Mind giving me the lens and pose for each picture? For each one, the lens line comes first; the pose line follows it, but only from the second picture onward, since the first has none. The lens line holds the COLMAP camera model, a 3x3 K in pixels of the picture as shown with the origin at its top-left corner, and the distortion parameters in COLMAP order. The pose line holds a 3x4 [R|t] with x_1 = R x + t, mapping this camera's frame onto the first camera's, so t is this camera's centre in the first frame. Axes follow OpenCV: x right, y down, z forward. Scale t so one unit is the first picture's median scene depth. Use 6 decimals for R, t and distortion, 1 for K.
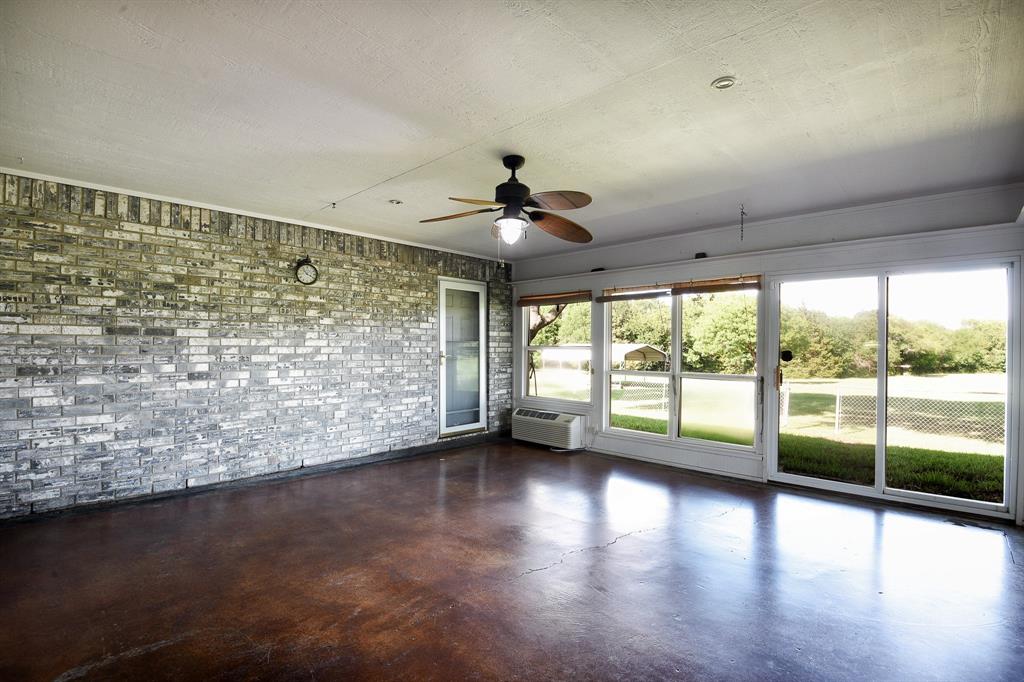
lens RADIAL K [[475.2, 0, 509.9], [0, 475.2, 346.7], [0, 0, 1]] dist [-0.027147, -0.000867]
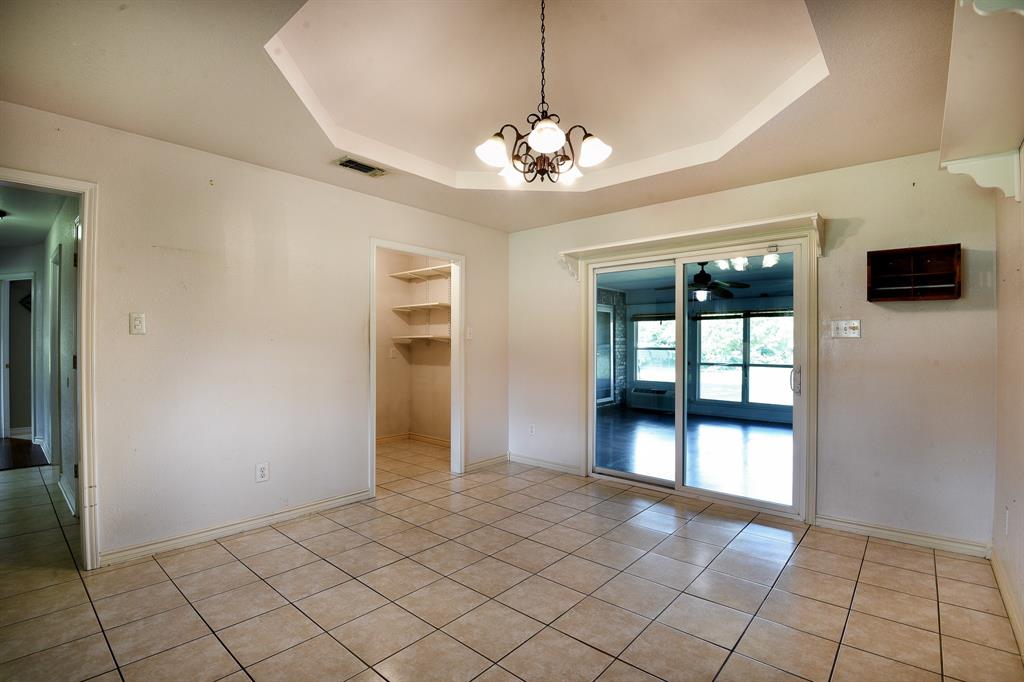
lens RADIAL K [[475.2, 0, 509.9], [0, 475.2, 346.7], [0, 0, 1]] dist [-0.027147, -0.000867]
pose [[0.999140, -0.004600, 0.041212, -0.446377], [0.004407, 0.999979, 0.004754, -0.012416], [-0.041233, -0.004568, 0.999139, -0.513589]]
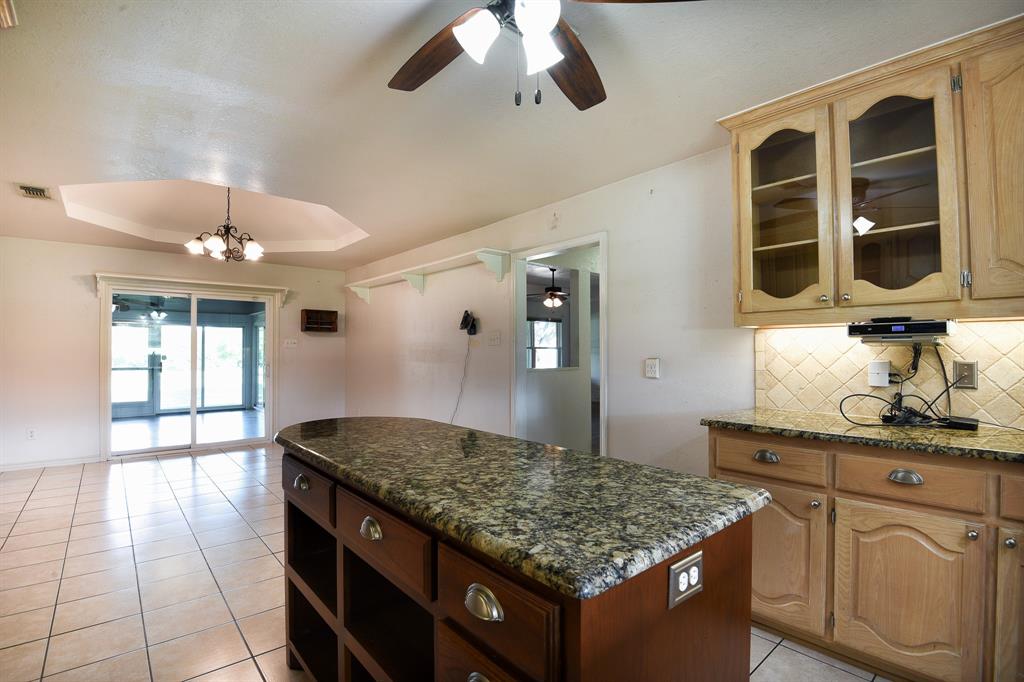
lens RADIAL K [[475.2, 0, 509.9], [0, 475.2, 346.7], [0, 0, 1]] dist [-0.027147, -0.000867]
pose [[0.105329, 0.003498, 0.994431, -1.040902], [0.002425, 0.999990, -0.003775, -0.014170], [-0.994434, 0.002809, 0.105320, -0.619332]]
